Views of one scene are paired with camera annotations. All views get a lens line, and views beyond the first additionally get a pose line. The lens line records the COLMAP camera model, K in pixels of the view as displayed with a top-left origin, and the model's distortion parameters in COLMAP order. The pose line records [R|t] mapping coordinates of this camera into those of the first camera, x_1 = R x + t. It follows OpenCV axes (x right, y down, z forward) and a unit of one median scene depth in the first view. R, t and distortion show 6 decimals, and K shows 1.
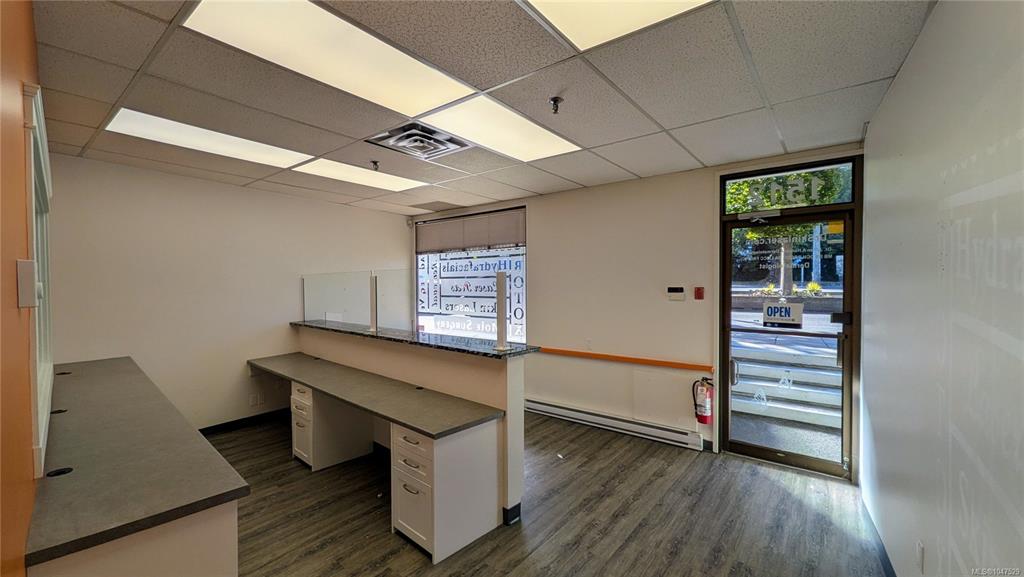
lens RADIAL K [[406.7, 0, 512.0], [0, 406.7, 288.5], [0, 0, 1]] dist [0.000173, 0.000006]
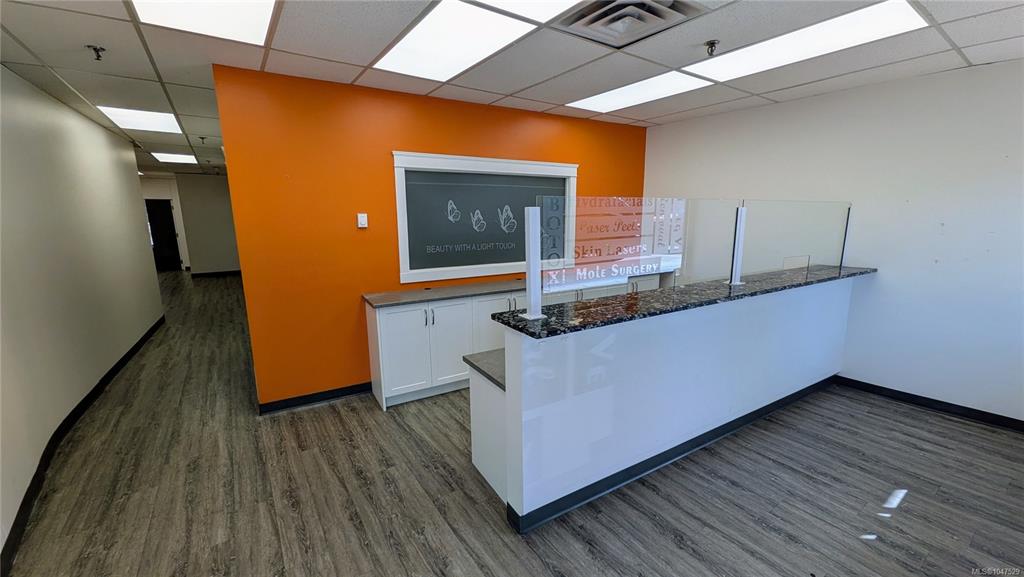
lens RADIAL K [[406.7, 0, 512.0], [0, 406.7, 288.5], [0, 0, 1]] dist [0.000173, 0.000006]
pose [[-0.288595, 0.185747, -0.939261, 0.625748], [-0.003143, 0.980812, 0.194930, -0.038982], [0.957446, 0.059208, -0.282473, 1.113224]]
